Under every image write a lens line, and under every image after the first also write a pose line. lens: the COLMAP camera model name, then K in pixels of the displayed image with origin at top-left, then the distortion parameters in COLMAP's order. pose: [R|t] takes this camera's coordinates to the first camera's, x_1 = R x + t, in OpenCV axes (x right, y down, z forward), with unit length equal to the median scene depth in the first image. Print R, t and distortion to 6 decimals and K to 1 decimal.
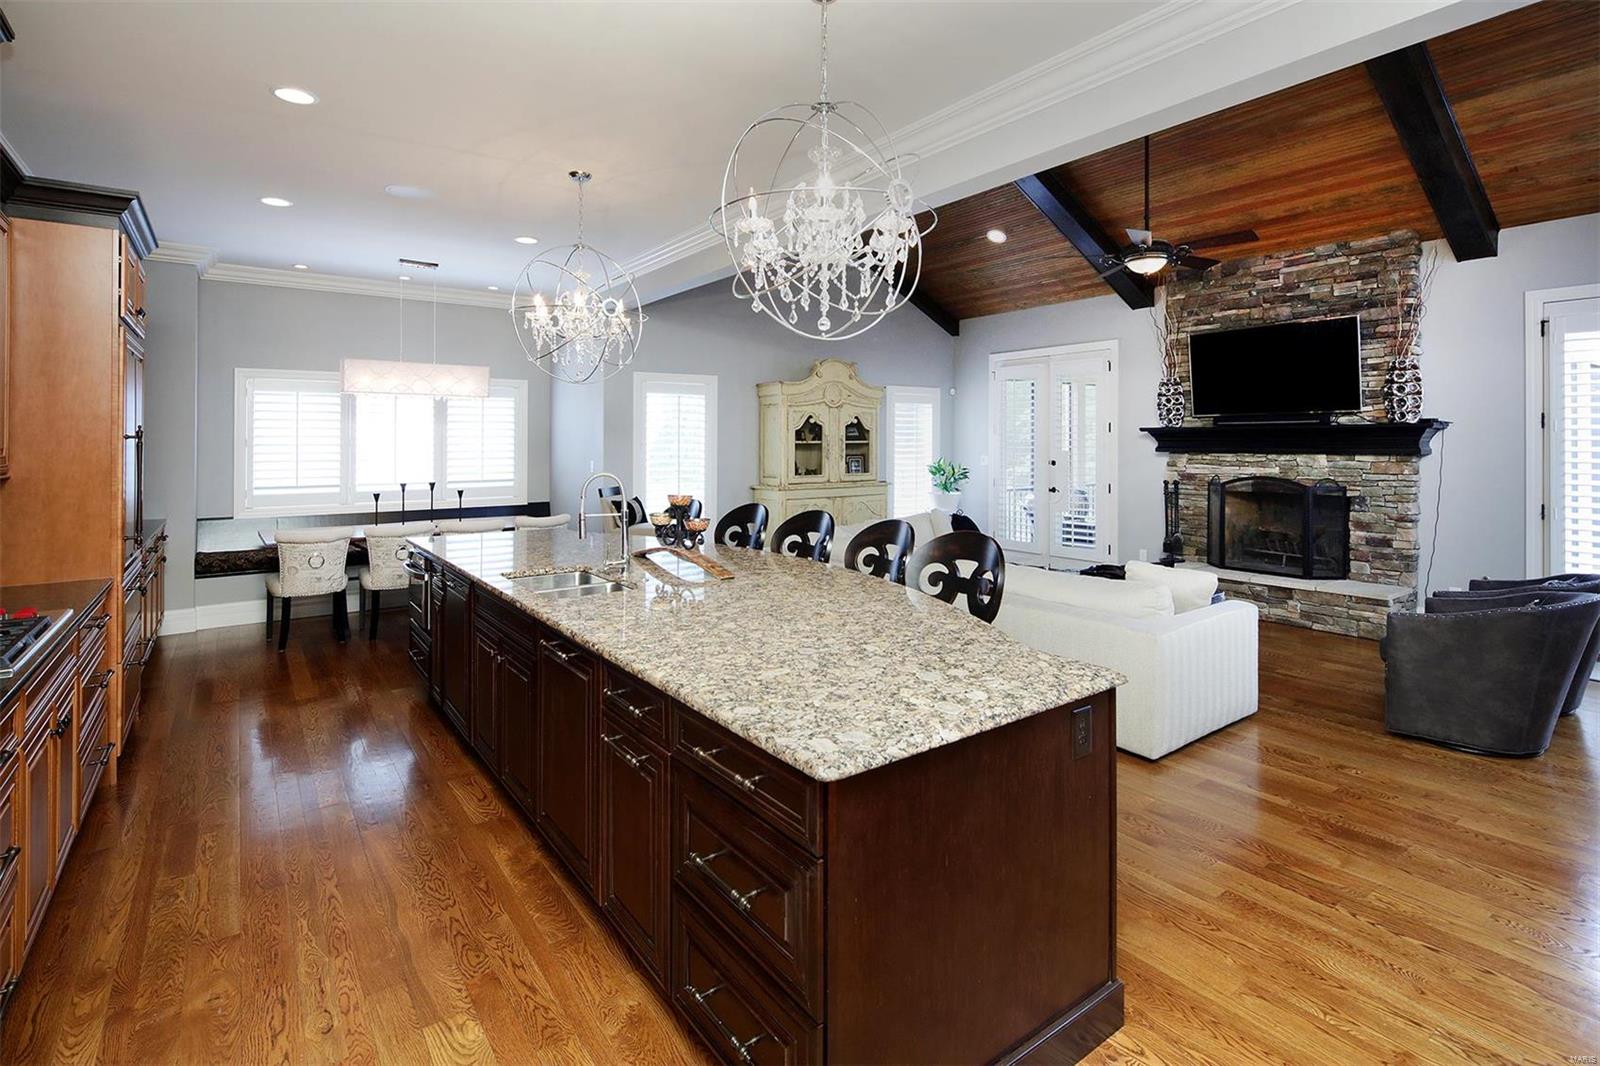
lens RADIAL K [[771.3, 0, 855.1], [0, 771.3, 441.5], [0, 0, 1]] dist [-0.001396, -0.000997]
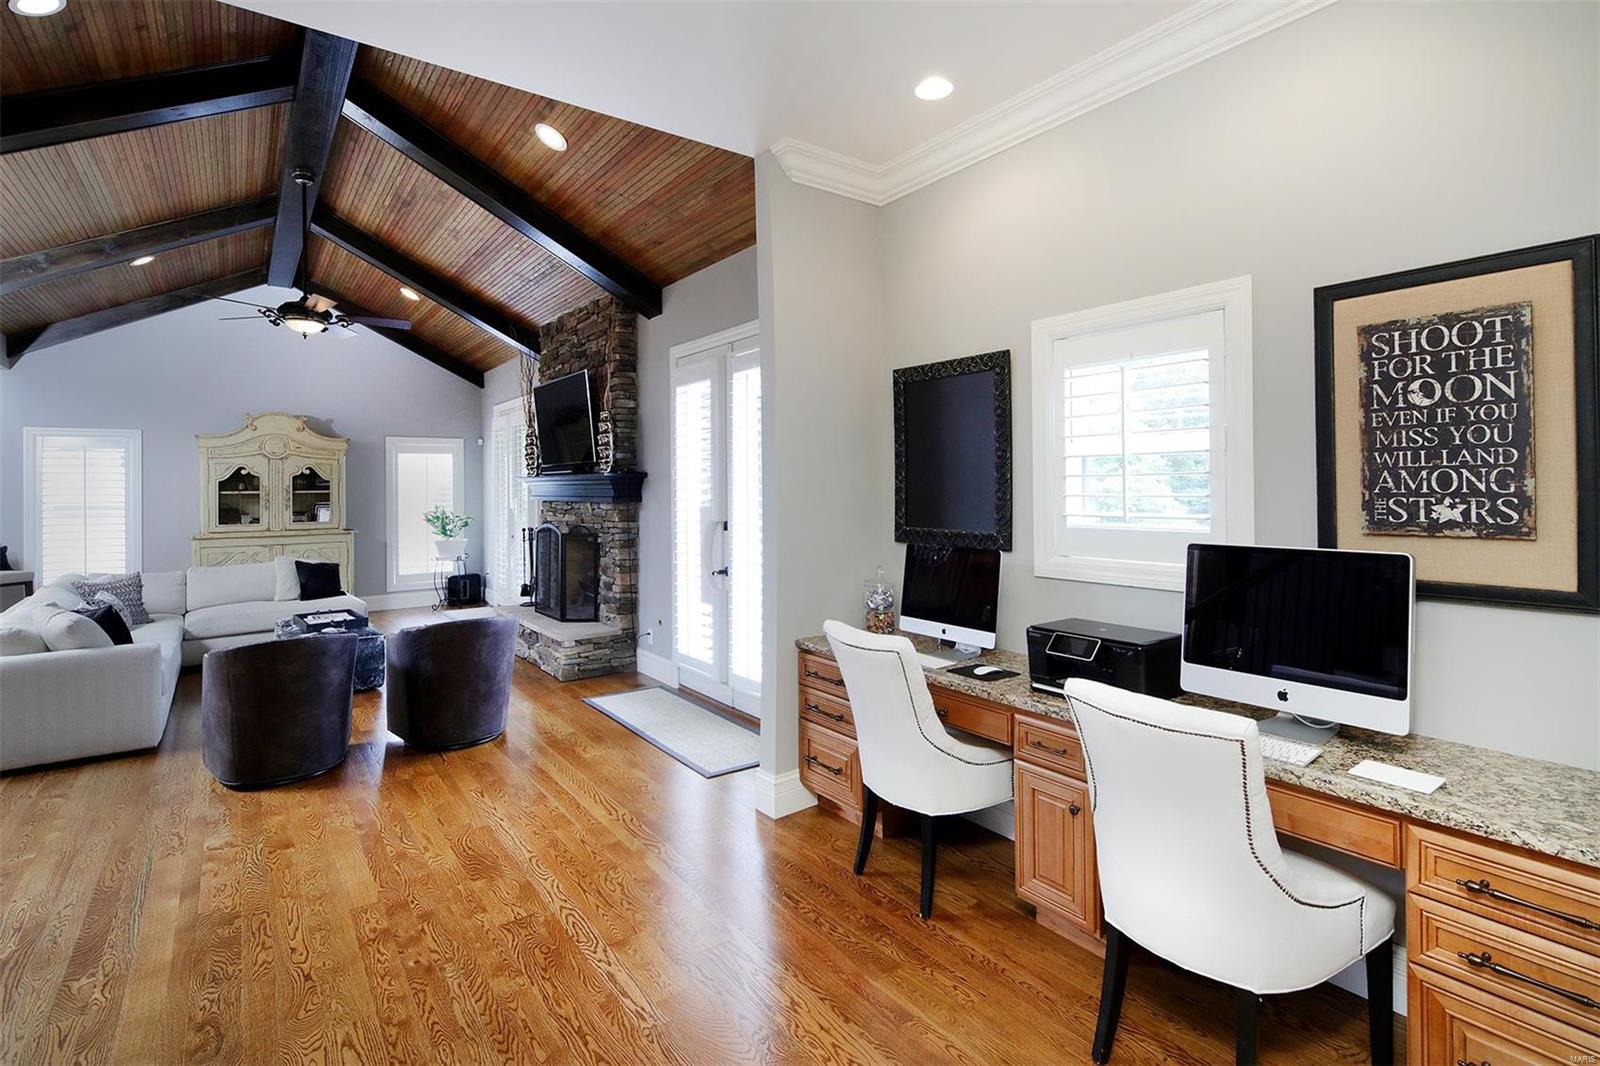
lens RADIAL K [[770.3, 0, 839.5], [0, 770.3, 488.1], [0, 0, 1]] dist [0.001162, 0.000054]
pose [[0.999934, -0.005605, -0.009982, 0.938437], [0.005633, 0.999980, 0.002762, -0.004012], [0.009966, -0.002818, 0.999946, -0.047227]]
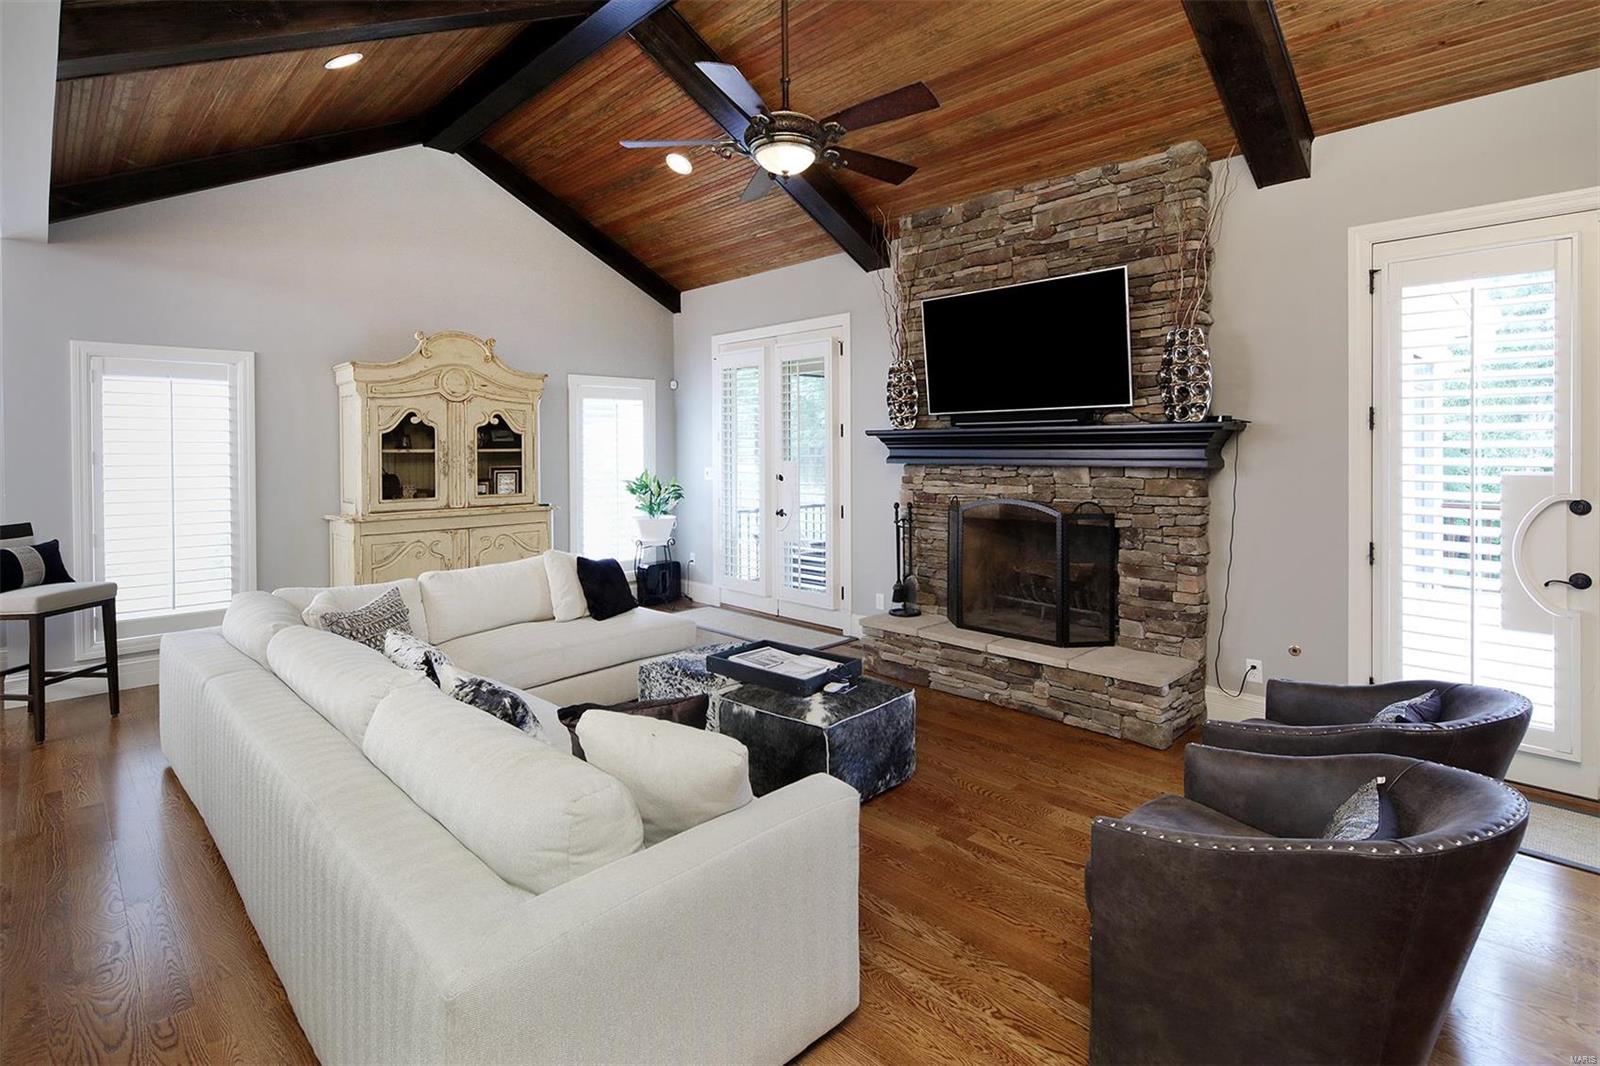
lens RADIAL K [[758.3, 0, 837.1], [0, 758.3, 453.0], [0, 0, 1]] dist [-0.002059, -0.000883]
pose [[0.990610, -0.002196, 0.136701, 0.279693], [0.001248, 0.999975, 0.007021, -0.001974], [-0.136713, -0.006785, 0.990587, 0.334662]]
